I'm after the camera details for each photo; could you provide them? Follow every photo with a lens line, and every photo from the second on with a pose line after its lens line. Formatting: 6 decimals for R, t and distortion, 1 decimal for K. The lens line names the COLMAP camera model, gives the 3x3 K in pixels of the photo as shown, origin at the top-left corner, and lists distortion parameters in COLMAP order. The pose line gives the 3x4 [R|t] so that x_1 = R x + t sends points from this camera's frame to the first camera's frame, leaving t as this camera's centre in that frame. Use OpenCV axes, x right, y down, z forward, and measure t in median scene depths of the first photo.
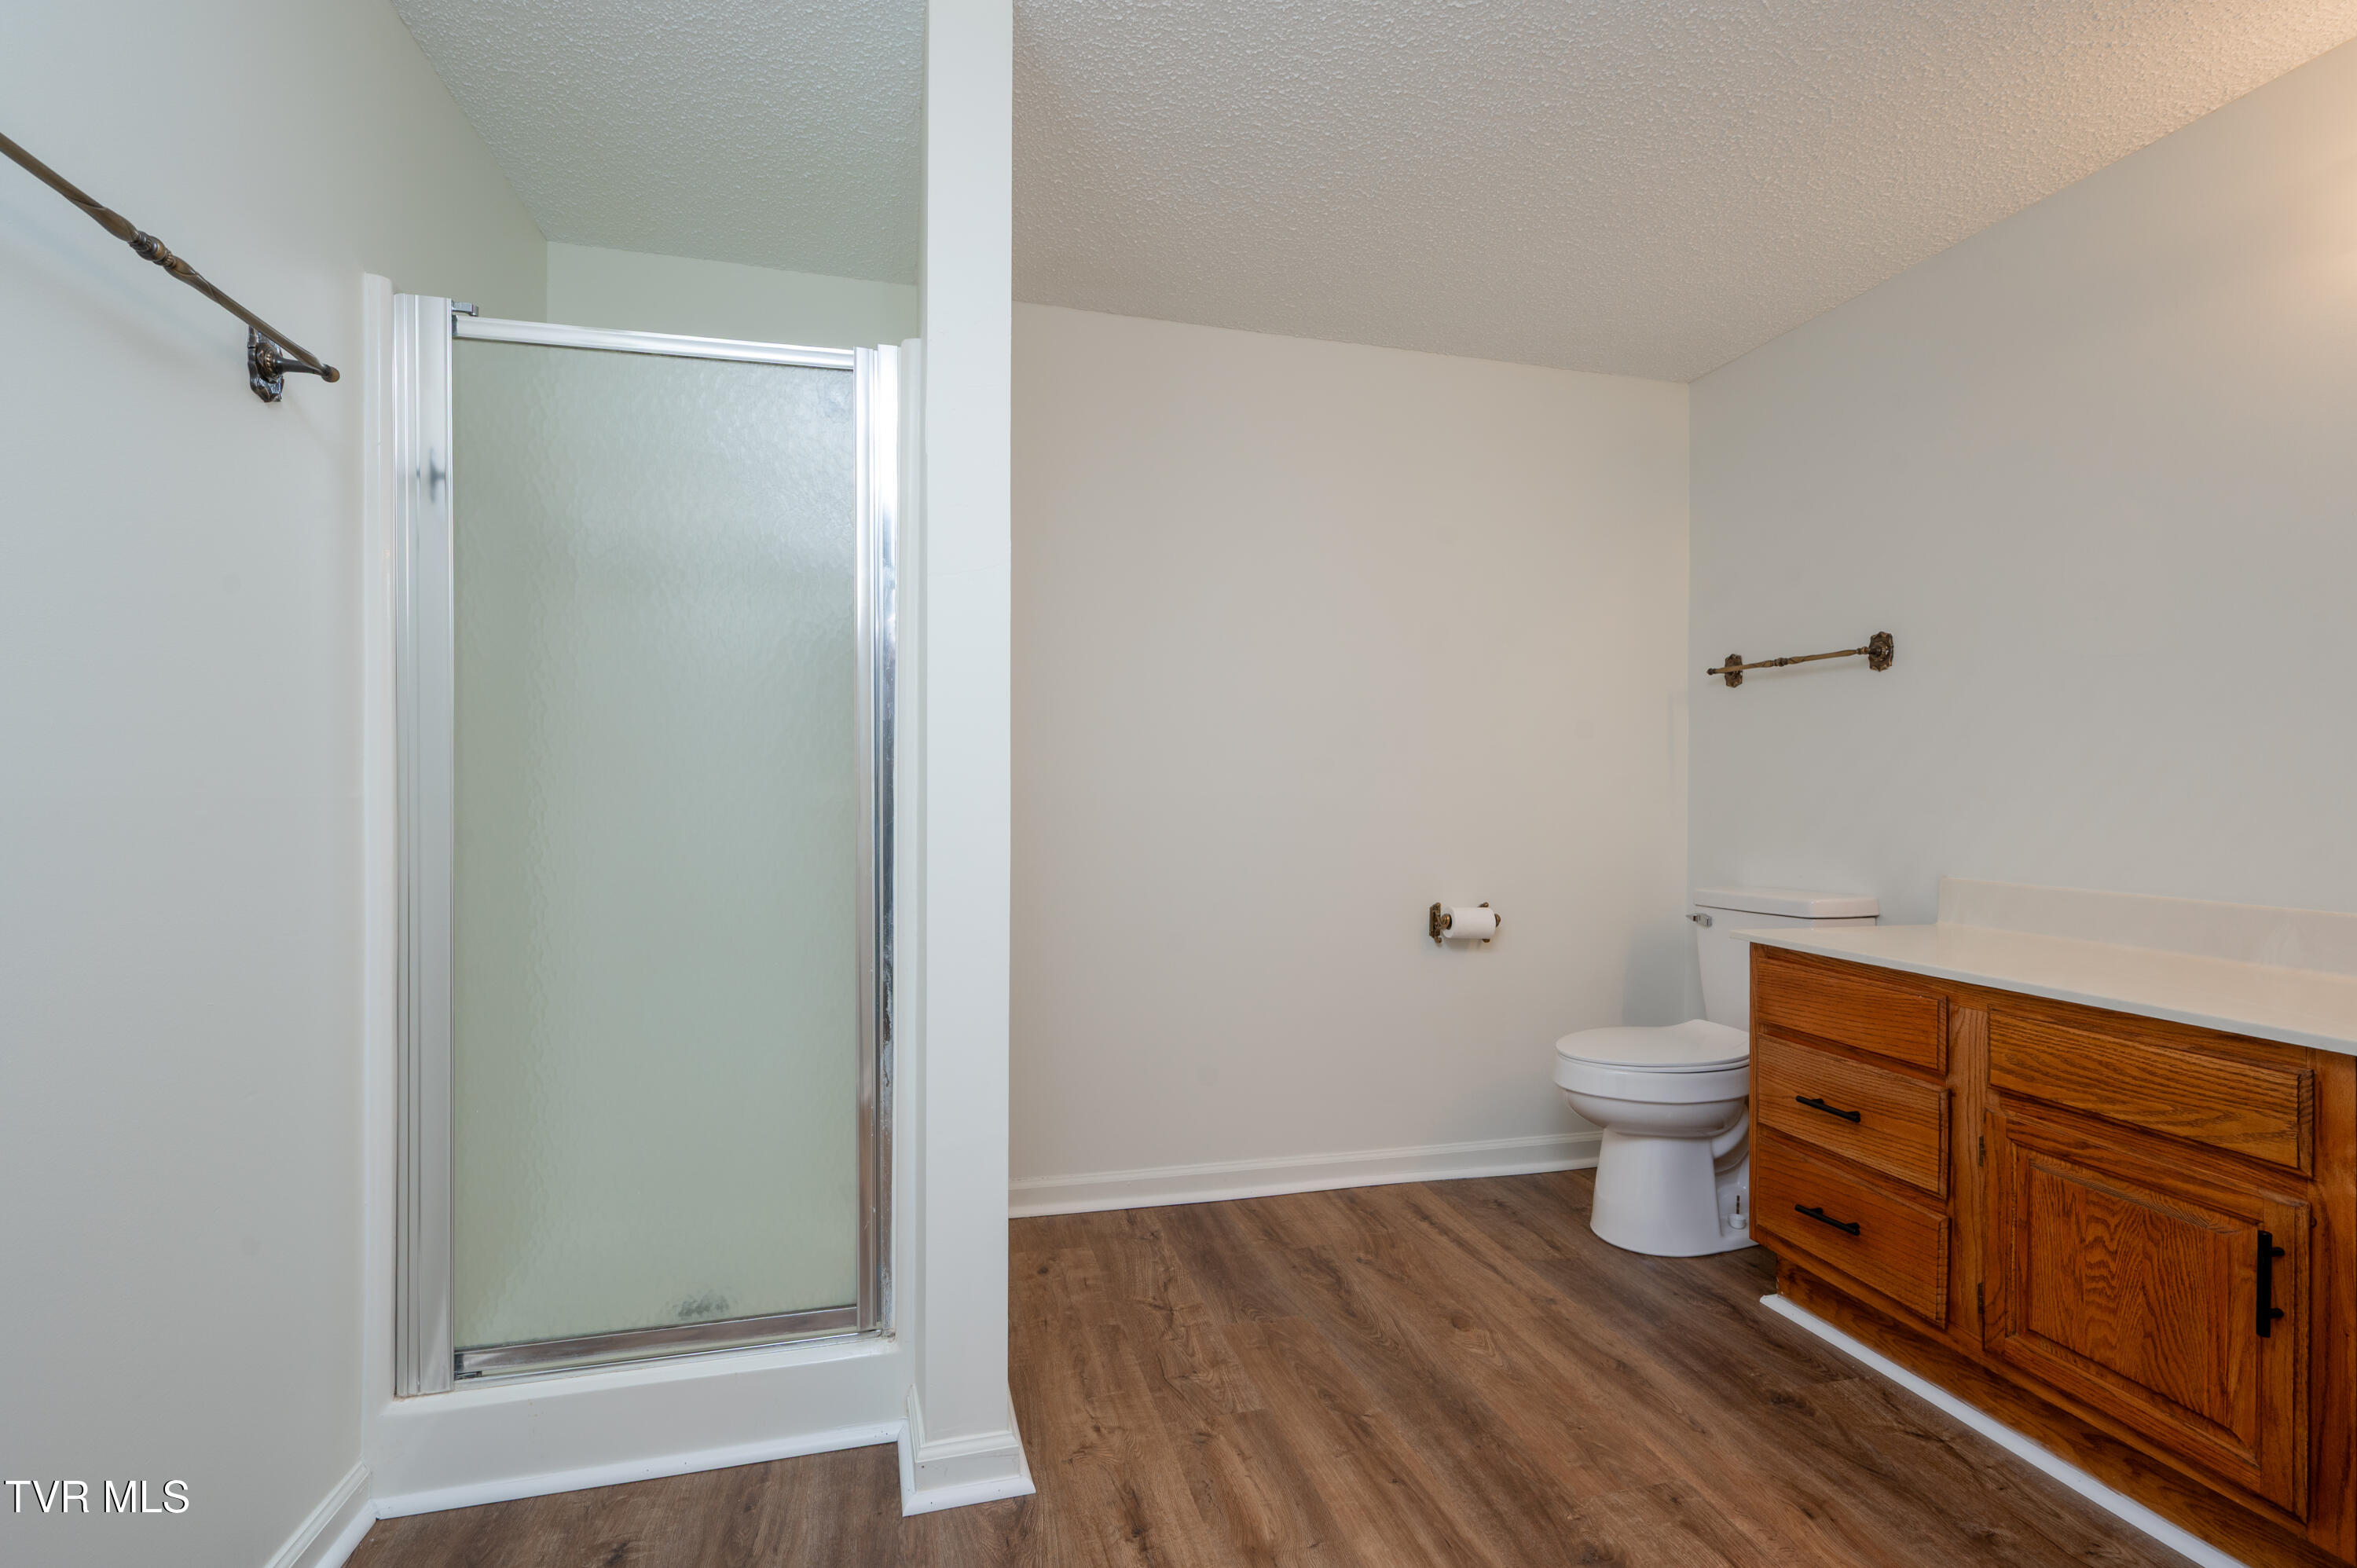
lens RADIAL K [[1052.8, 0, 1171.1], [0, 1052.8, 783.2], [0, 0, 1]] dist [0.002371, 0.000520]
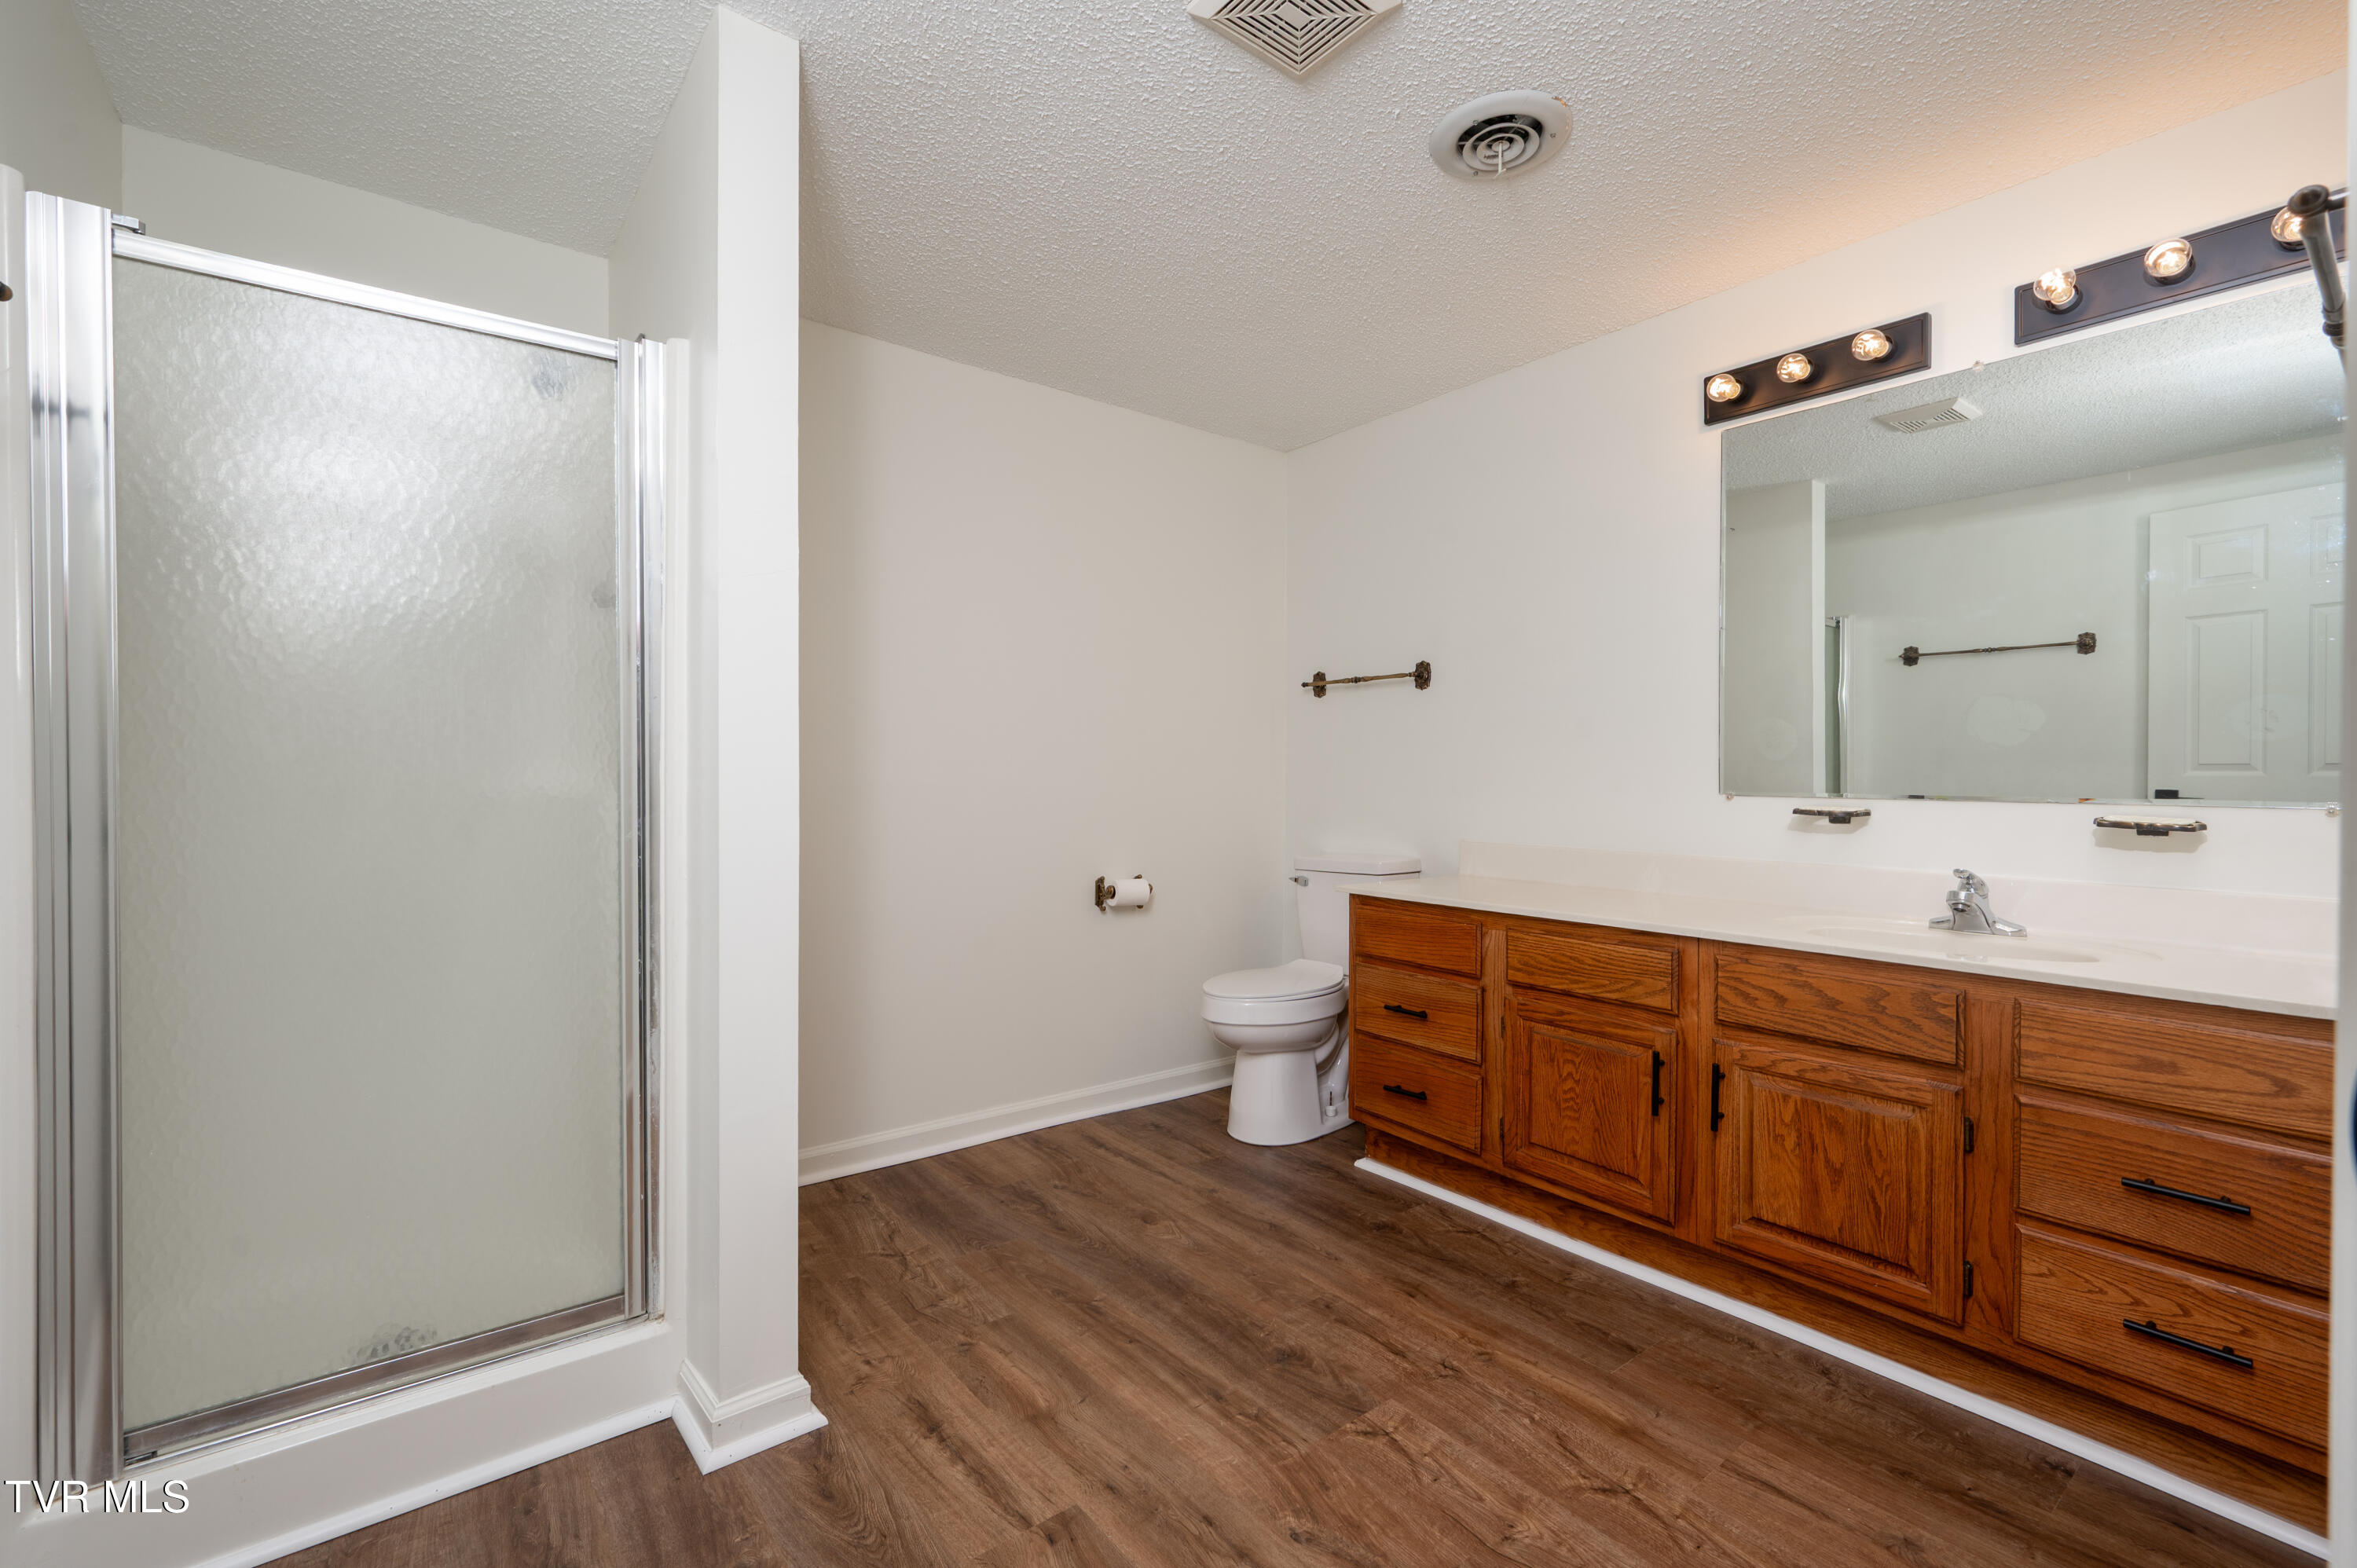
lens RADIAL K [[1011.0, 0, 1181.6], [0, 1011.0, 782.0], [0, 0, 1]] dist [0.001246, 0.000748]
pose [[0.915839, -0.005167, 0.401513, -0.196761], [0.001684, 0.999958, 0.009026, -0.000791], [-0.401543, -0.007590, 0.915809, -0.095182]]
